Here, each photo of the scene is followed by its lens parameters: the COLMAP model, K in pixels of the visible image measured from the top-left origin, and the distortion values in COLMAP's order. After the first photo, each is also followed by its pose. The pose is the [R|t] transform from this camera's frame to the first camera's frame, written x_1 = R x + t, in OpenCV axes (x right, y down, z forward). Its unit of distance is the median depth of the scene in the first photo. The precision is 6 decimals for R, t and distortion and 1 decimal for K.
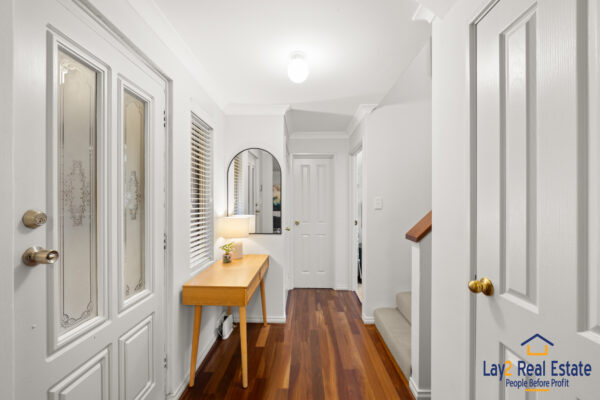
lens RADIAL K [[228.5, 0, 300.0], [0, 228.5, 200.0], [0, 0, 1]] dist [-0.000572, 0.000114]
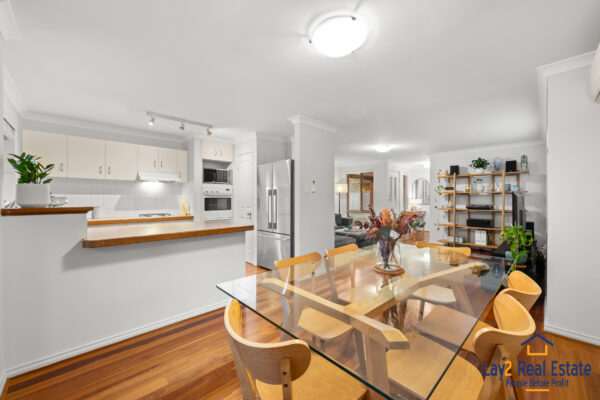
lens RADIAL K [[238.6, 0, 299.0], [0, 238.6, 196.1], [0, 0, 1]] dist [-0.003719, 0.000329]
pose [[0.700374, -0.006095, -0.713750, 1.518207], [0.003273, 0.999980, -0.005328, 0.063628], [0.713768, 0.001396, 0.700381, -3.954122]]
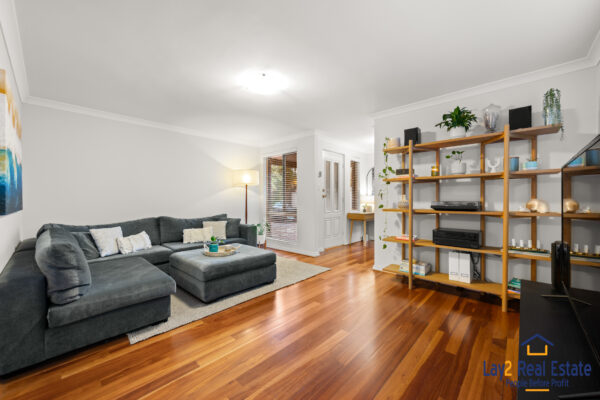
lens RADIAL K [[238.6, 0, 299.0], [0, 238.6, 196.1], [0, 0, 1]] dist [-0.003719, 0.000329]
pose [[0.743336, -0.008216, -0.668867, 1.227266], [0.001241, 0.999940, -0.010904, 0.148565], [0.668917, 0.007275, 0.743302, -1.967403]]
